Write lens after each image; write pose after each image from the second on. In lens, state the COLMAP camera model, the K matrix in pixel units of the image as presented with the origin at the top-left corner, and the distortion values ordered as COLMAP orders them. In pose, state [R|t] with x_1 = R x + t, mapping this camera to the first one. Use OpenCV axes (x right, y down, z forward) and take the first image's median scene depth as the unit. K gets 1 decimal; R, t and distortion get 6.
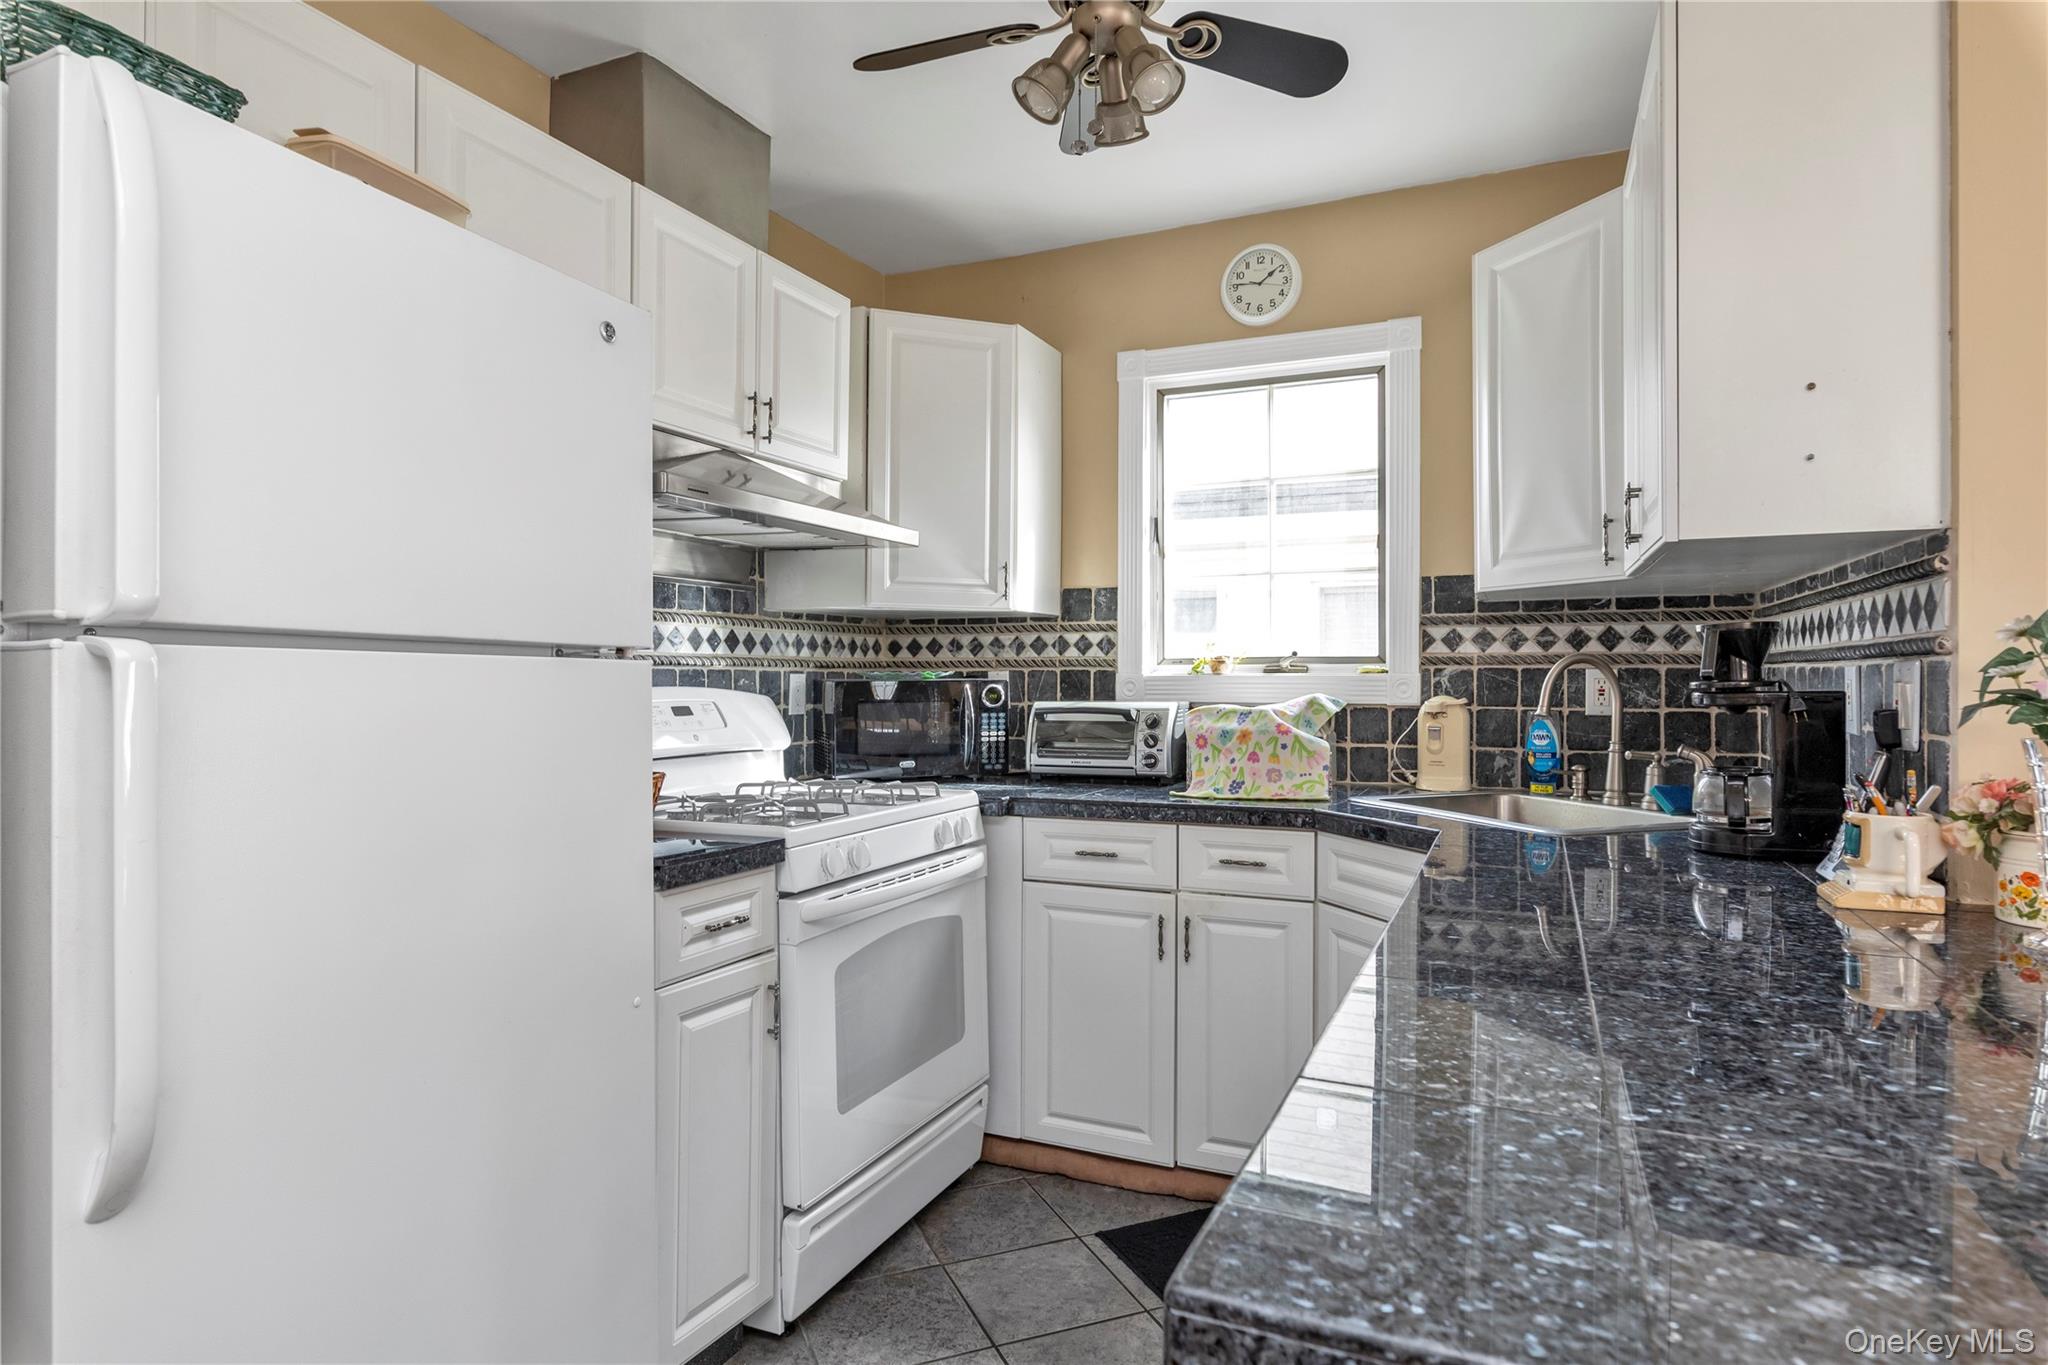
lens RADIAL K [[1166.1, 0, 1035.4], [0, 1166.1, 639.7], [0, 0, 1]] dist [-0.000248, -0.000685]
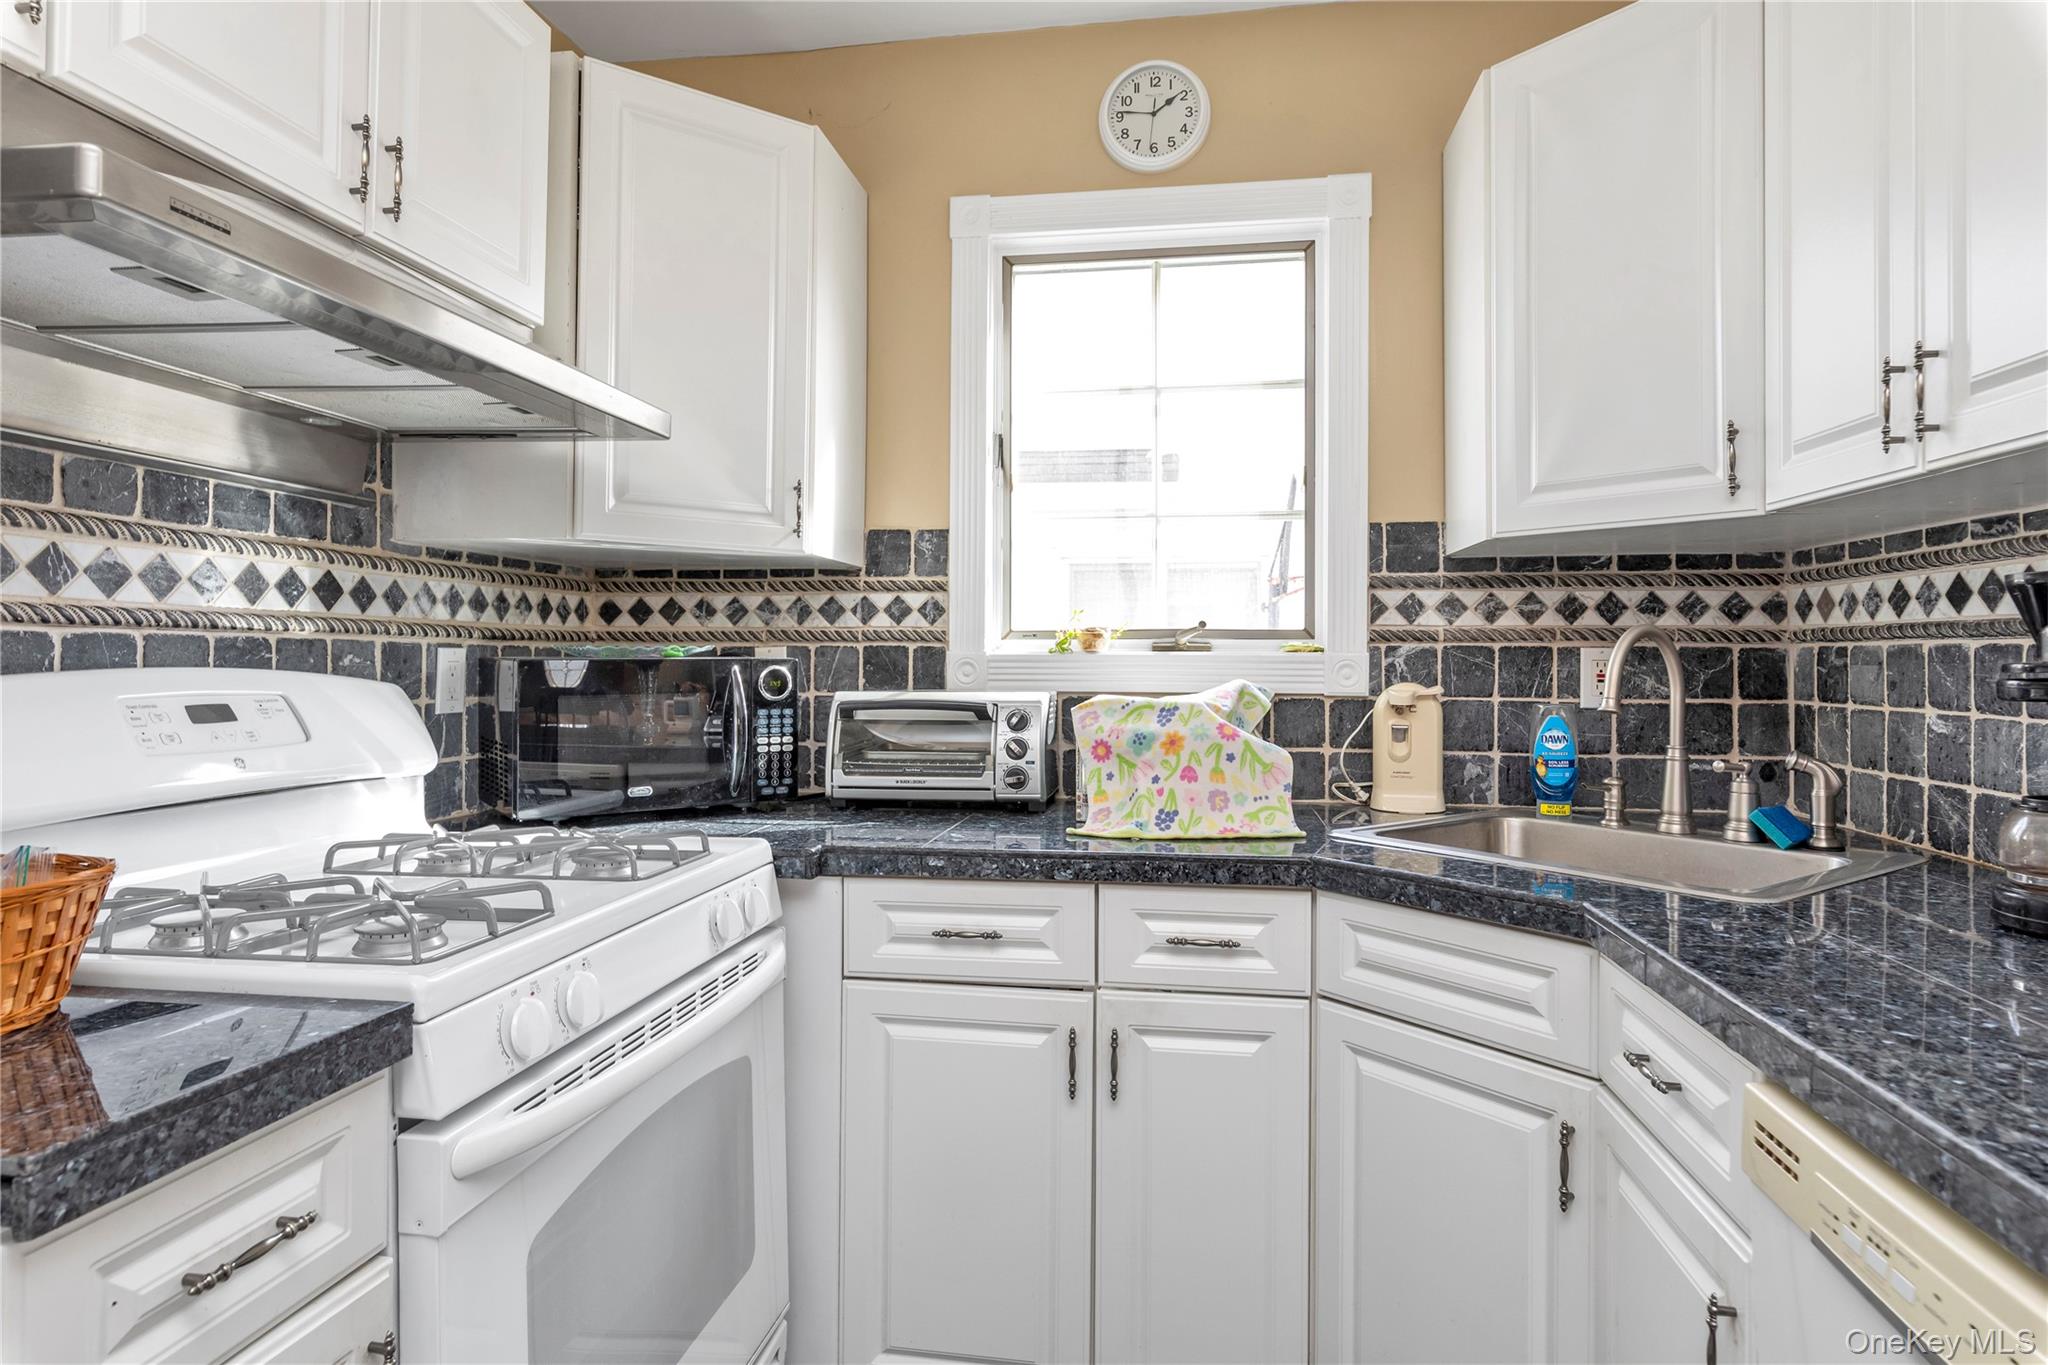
lens RADIAL K [[1166.1, 0, 1035.4], [0, 1166.1, 639.7], [0, 0, 1]] dist [-0.000248, -0.000685]
pose [[0.966495, 0.008641, 0.256538, -0.066398], [-0.012211, 0.999849, 0.012325, 0.014223], [-0.256393, -0.015045, 0.966455, 0.338354]]
